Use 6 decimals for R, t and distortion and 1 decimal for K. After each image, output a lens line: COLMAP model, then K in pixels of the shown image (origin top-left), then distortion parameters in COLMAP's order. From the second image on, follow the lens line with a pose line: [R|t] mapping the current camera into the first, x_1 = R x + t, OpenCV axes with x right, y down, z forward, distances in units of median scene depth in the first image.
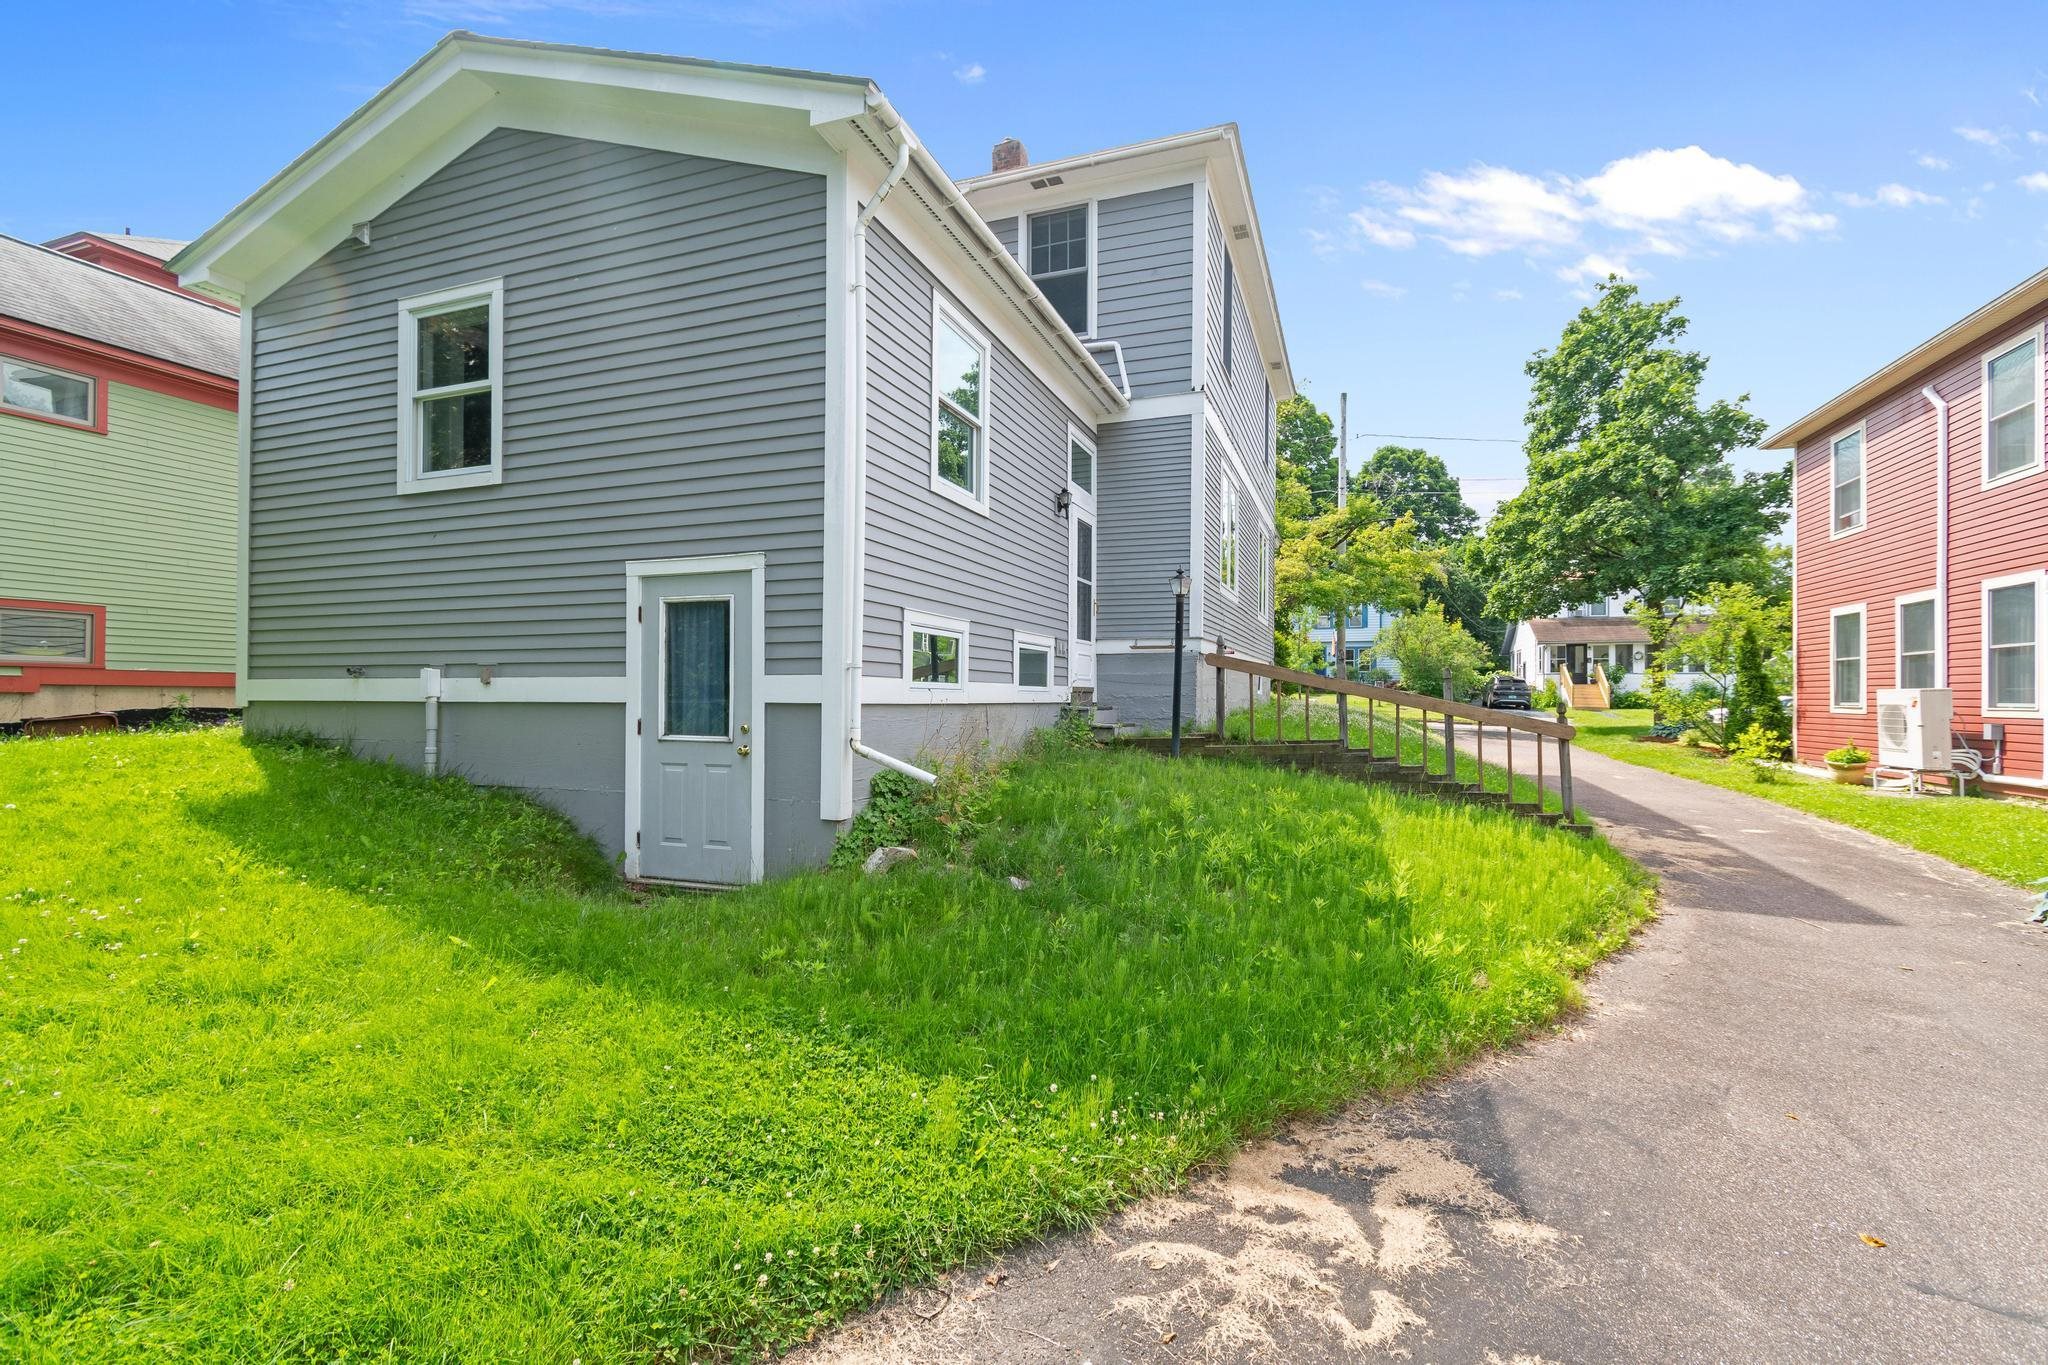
lens RADIAL K [[931.3, 0, 1024.0], [0, 931.3, 725.5], [0, 0, 1]] dist [0.000272, 0.000184]
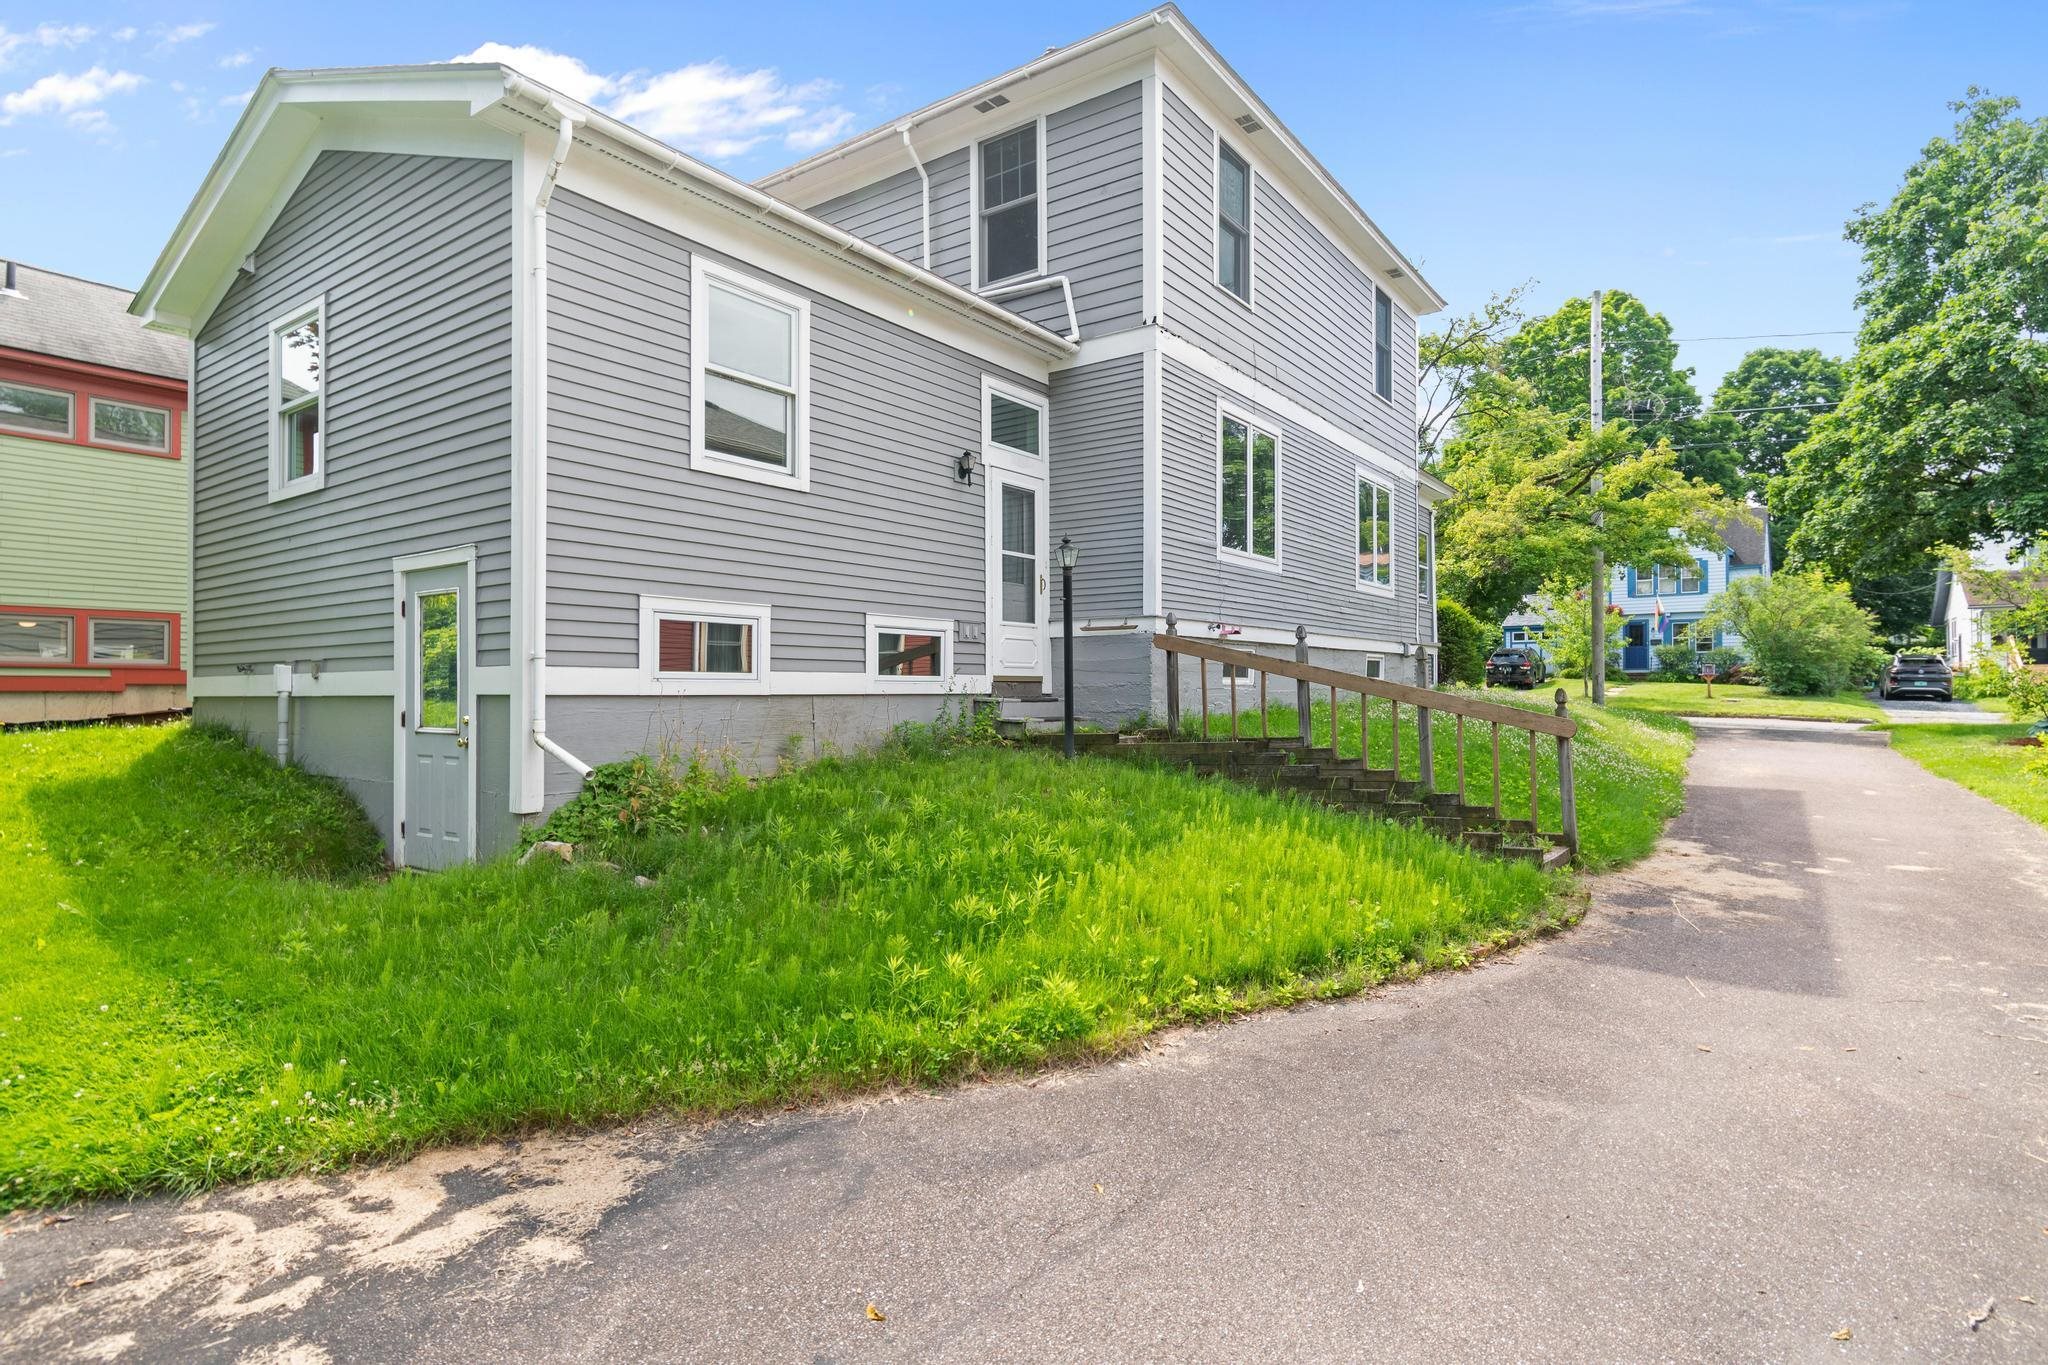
lens RADIAL K [[1075.4, 0, 972.9], [0, 1075.4, 721.5], [0, 0, 1]] dist [0.003126, -0.002368]
pose [[0.963185, -0.000009, -0.268841, 0.433038], [-0.000469, 0.999998, -0.001711, 0.004676], [0.268841, 0.001774, 0.963183, 0.025307]]
